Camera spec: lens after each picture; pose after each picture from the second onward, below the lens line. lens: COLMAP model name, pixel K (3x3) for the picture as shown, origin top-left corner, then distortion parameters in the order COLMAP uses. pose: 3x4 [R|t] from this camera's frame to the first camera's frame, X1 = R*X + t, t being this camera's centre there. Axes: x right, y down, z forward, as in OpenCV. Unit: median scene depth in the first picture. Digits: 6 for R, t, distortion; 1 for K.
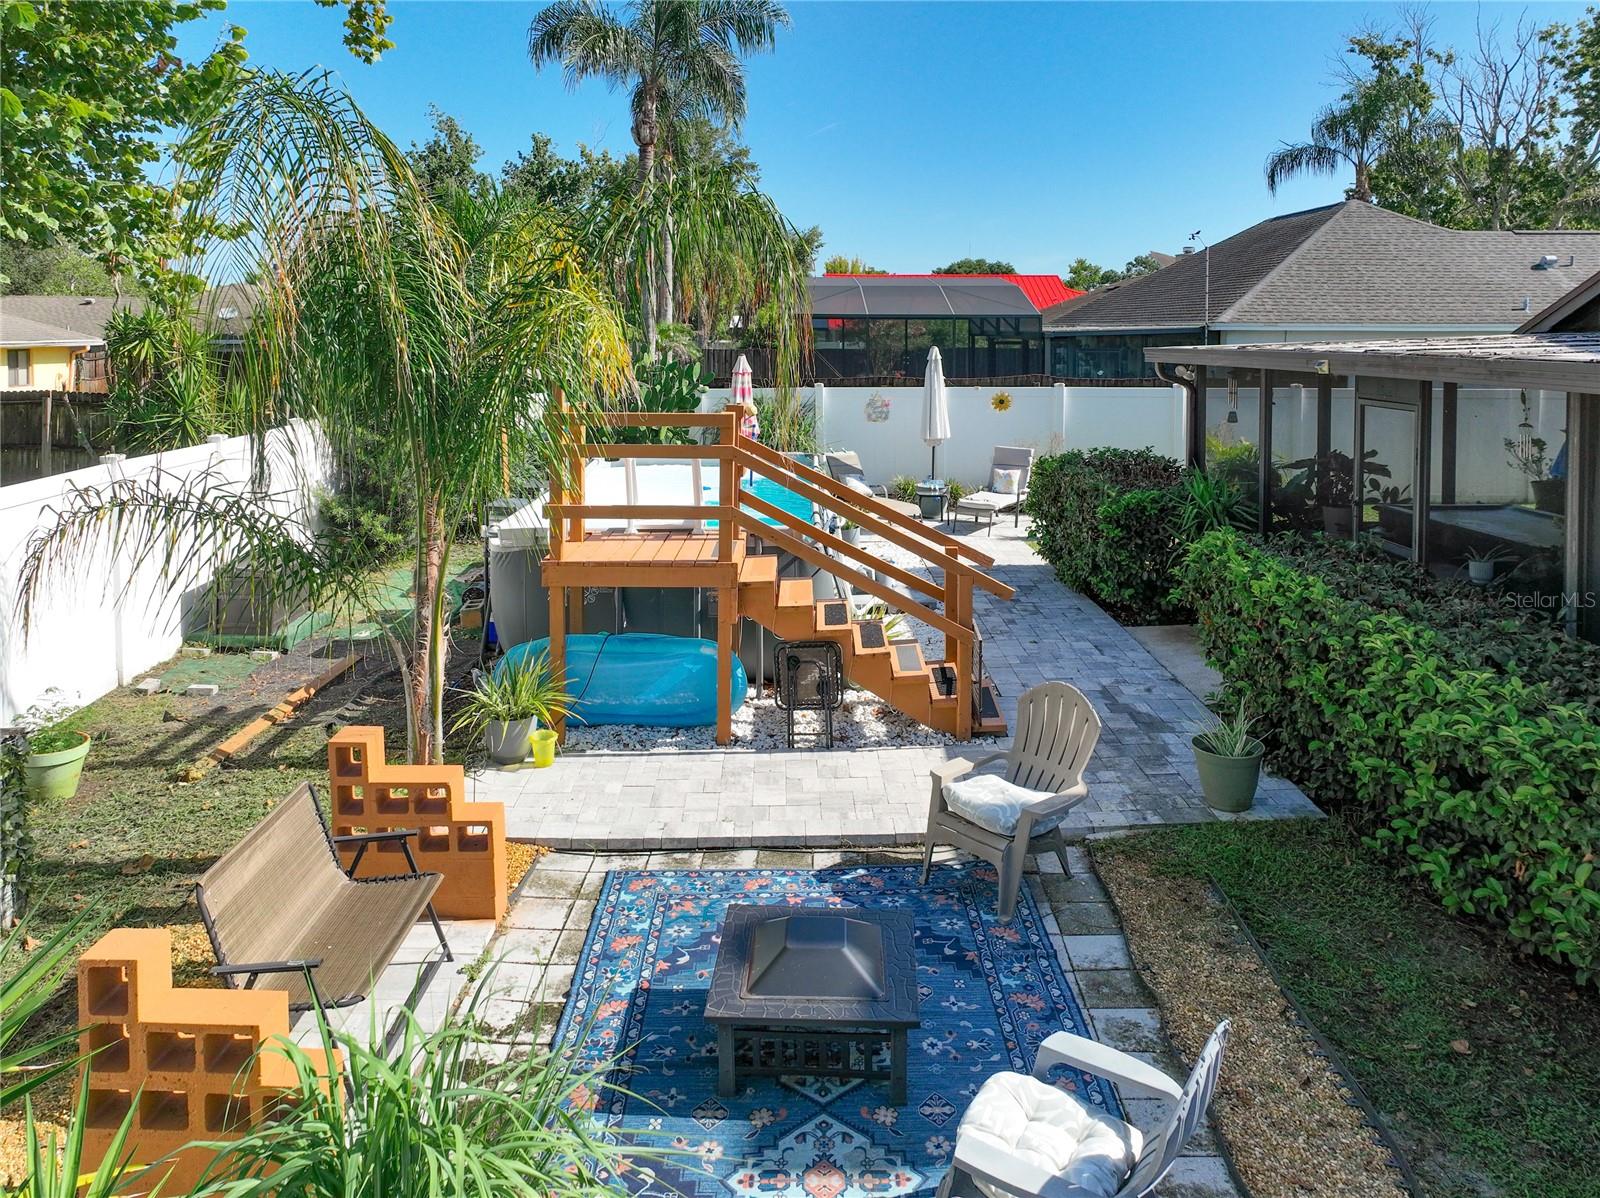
lens RADIAL K [[1146.4, 0, 795.0], [0, 1146.4, 359.8], [0, 0, 1]] dist [-0.004367, 0.032417]
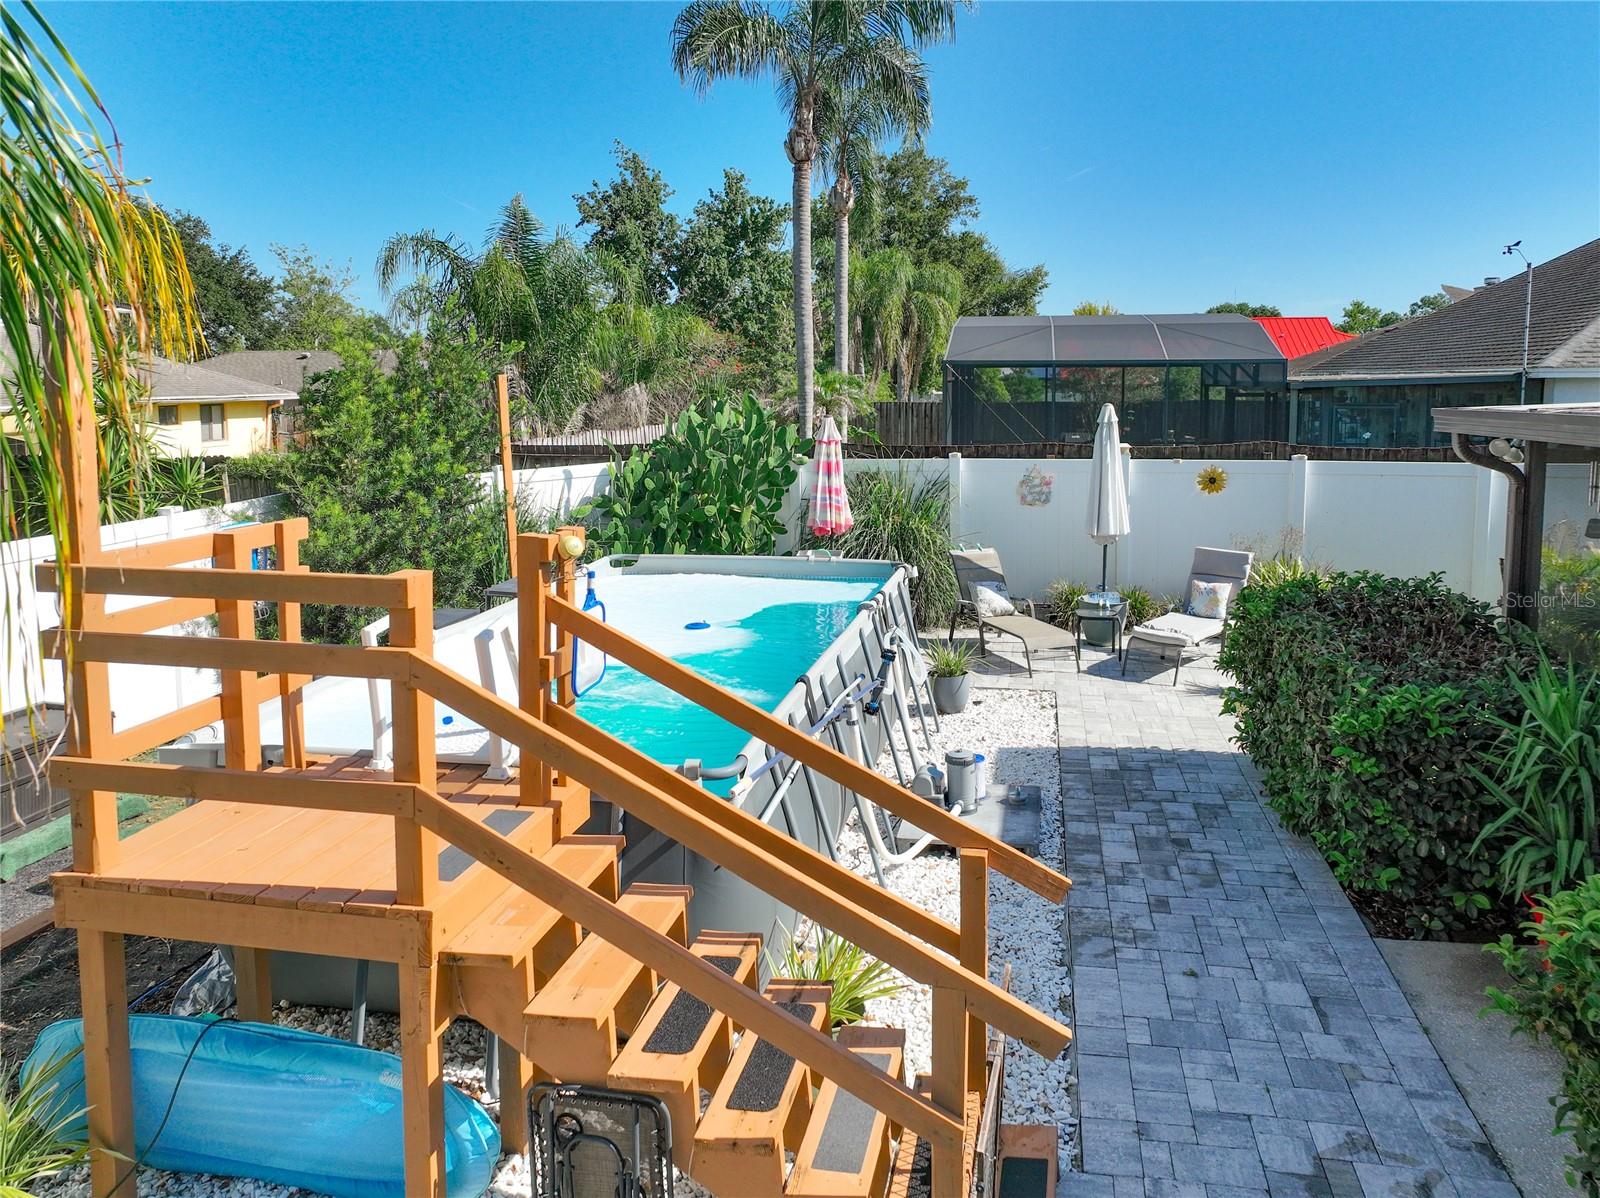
lens RADIAL K [[1113.8, 0, 838.2], [0, 1113.8, 486.0], [0, 0, 1]] dist [0.001179, 0.003191]
pose [[0.982033, 0.012841, -0.188269, 0.058796], [0.000028, 0.997672, 0.068193, -0.005201], [0.188707, -0.066973, 0.979747, 0.198498]]
